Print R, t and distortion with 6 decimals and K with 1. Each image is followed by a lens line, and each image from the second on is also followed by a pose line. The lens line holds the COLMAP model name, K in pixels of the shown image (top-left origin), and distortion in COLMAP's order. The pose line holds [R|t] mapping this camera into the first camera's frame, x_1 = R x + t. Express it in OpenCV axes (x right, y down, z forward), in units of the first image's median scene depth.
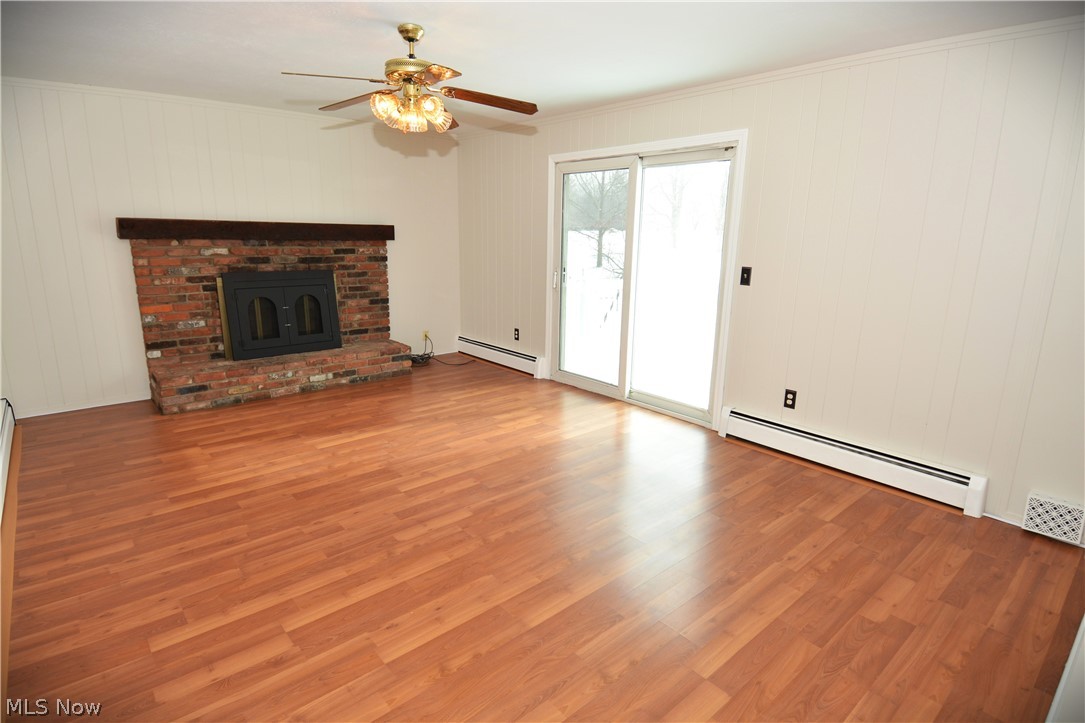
lens RADIAL K [[561.6, 0, 537.1], [0, 561.6, 361.3], [0, 0, 1]] dist [0.050827, -0.055711]
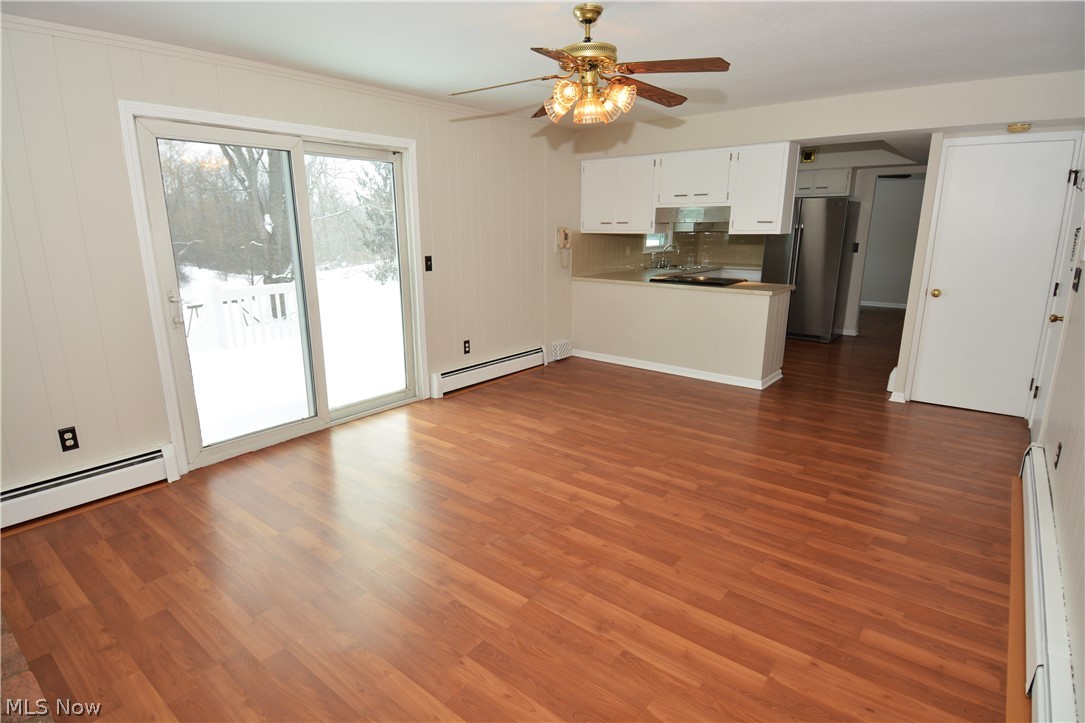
lens RADIAL K [[561.6, 0, 537.1], [0, 561.6, 361.3], [0, 0, 1]] dist [0.050827, -0.055711]
pose [[-0.180344, -0.246829, 0.952130, -0.721821], [0.226689, 0.931513, 0.284422, -0.202182], [-0.957125, 0.267131, -0.112039, 0.794329]]
